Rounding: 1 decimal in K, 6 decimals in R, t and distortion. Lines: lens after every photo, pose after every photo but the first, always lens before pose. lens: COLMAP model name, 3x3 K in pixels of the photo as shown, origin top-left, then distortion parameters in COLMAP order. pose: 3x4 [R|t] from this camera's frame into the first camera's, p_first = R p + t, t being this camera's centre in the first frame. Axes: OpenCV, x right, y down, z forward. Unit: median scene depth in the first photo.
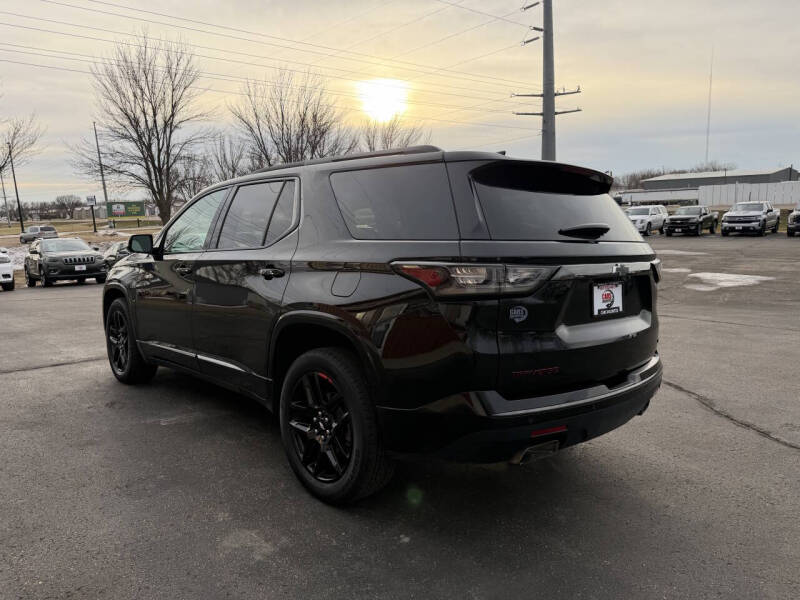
lens RADIAL K [[550.8, 0, 399.2], [0, 550.8, 311.5], [0, 0, 1]] dist [0.050017, -0.045784]
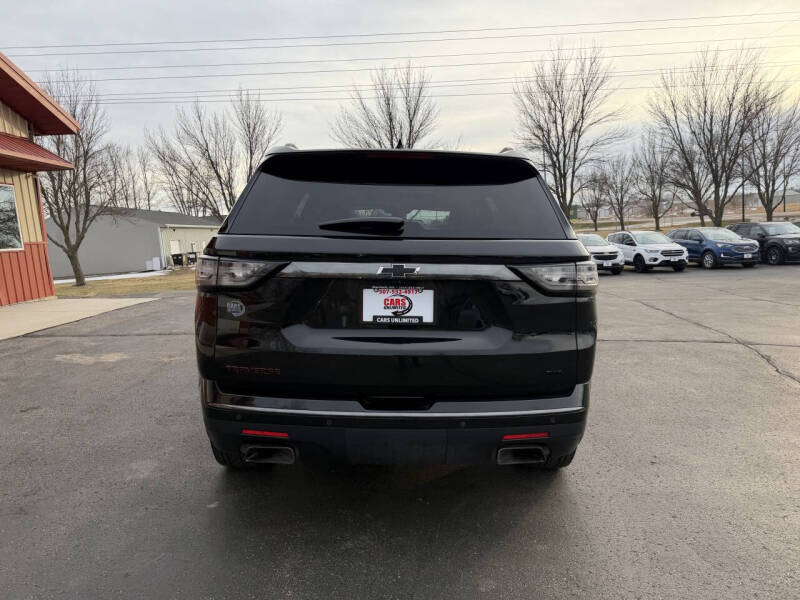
lens RADIAL K [[558.8, 0, 403.4], [0, 558.8, 301.9], [0, 0, 1]] dist [0.031326, -0.043845]
pose [[0.747841, 0.072499, -0.659907, 0.957763], [-0.086478, 0.996188, 0.011443, -0.038728], [0.658221, 0.048510, 0.751260, 0.370406]]
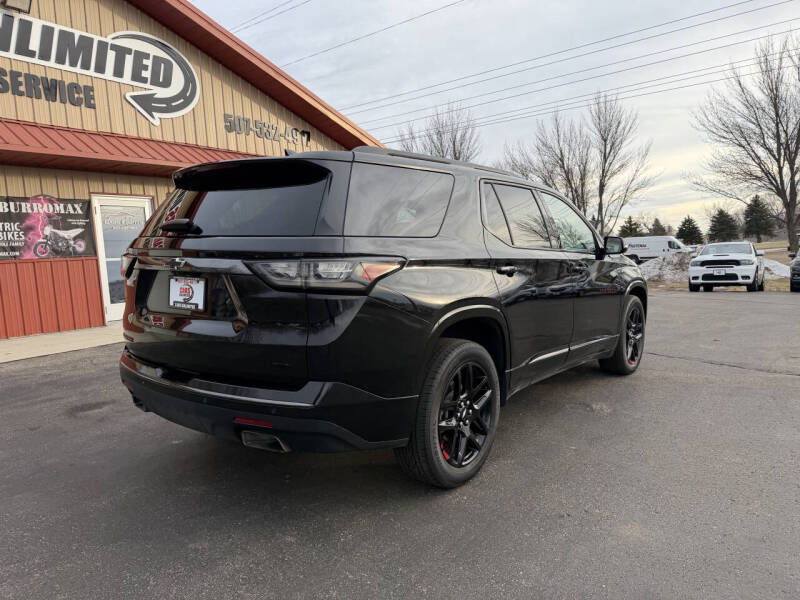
lens RADIAL K [[550.8, 0, 399.2], [0, 550.8, 311.5], [0, 0, 1]] dist [0.050017, -0.045784]
pose [[0.188971, 0.109586, -0.975849, 1.451520], [-0.117392, 0.989148, 0.088347, -0.125679], [0.974941, 0.097861, 0.199784, 1.194450]]
